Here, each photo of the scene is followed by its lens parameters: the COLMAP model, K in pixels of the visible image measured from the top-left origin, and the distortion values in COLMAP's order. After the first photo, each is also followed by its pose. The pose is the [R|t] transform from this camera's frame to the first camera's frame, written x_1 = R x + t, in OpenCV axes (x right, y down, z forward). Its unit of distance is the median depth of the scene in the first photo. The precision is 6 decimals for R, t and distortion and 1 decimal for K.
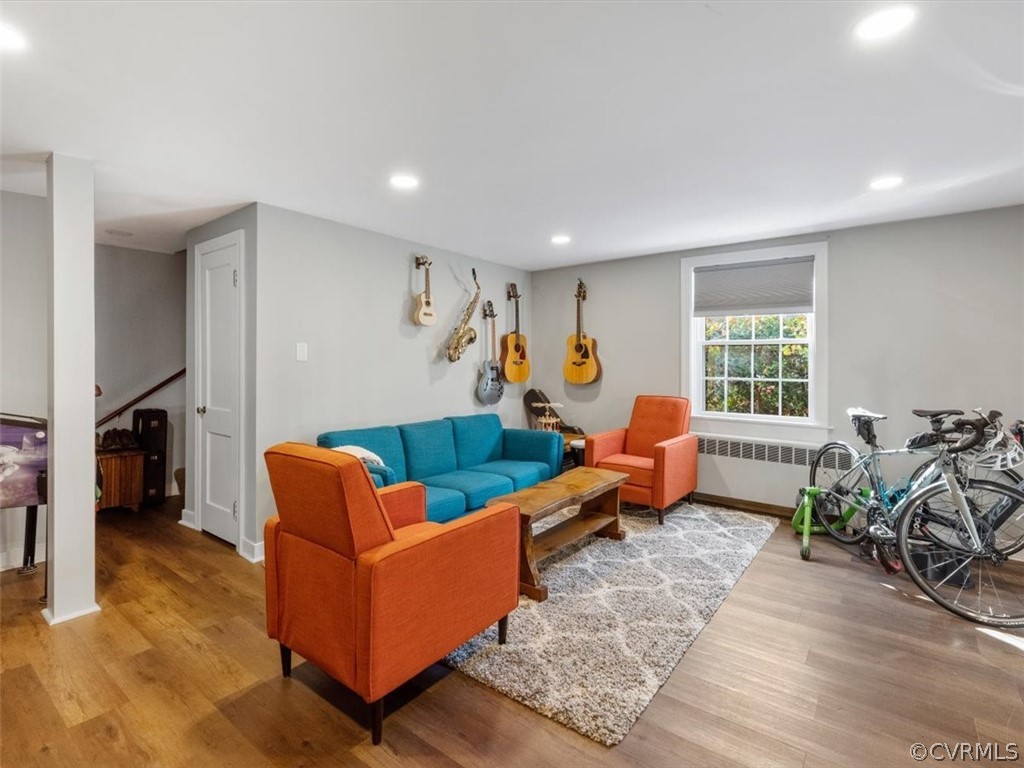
lens RADIAL K [[505.4, 0, 510.5], [0, 505.4, 354.8], [0, 0, 1]] dist [0.000540, 0.000355]
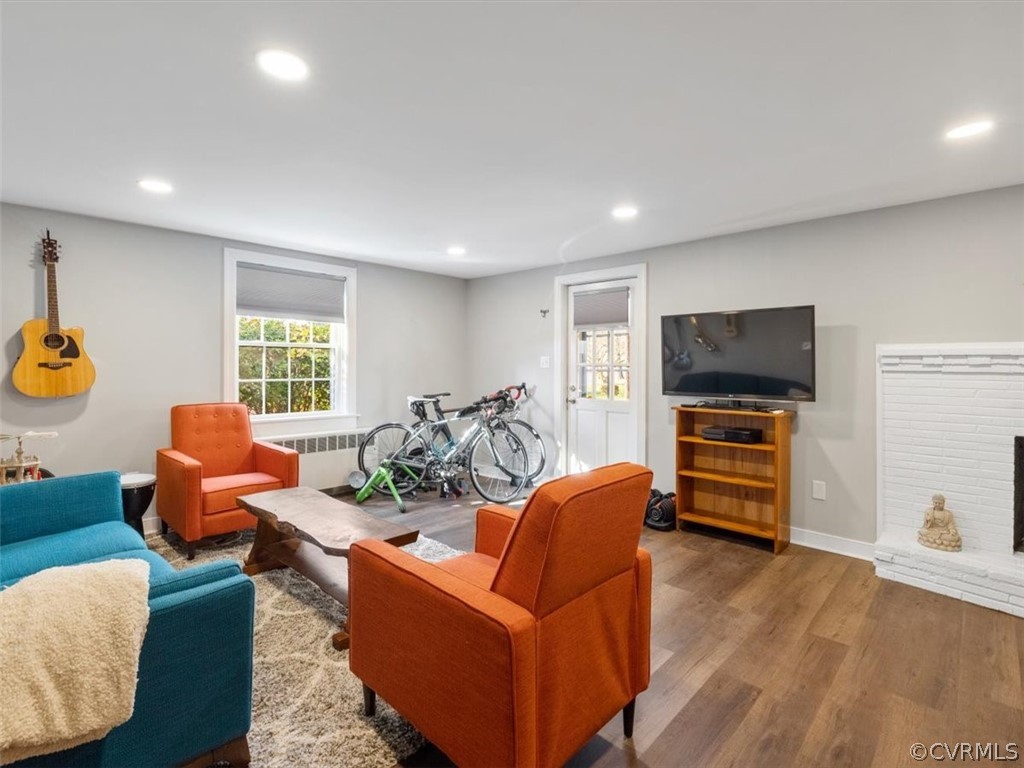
lens RADIAL K [[486.2, 0, 509.0], [0, 486.2, 358.1], [0, 0, 1]] dist [0.000967, 0.000269]
pose [[0.118699, 0.011450, 0.992864, -0.500804], [-0.019119, 0.999774, -0.009244, 0.003382], [-0.992746, -0.017885, 0.118891, 0.439834]]
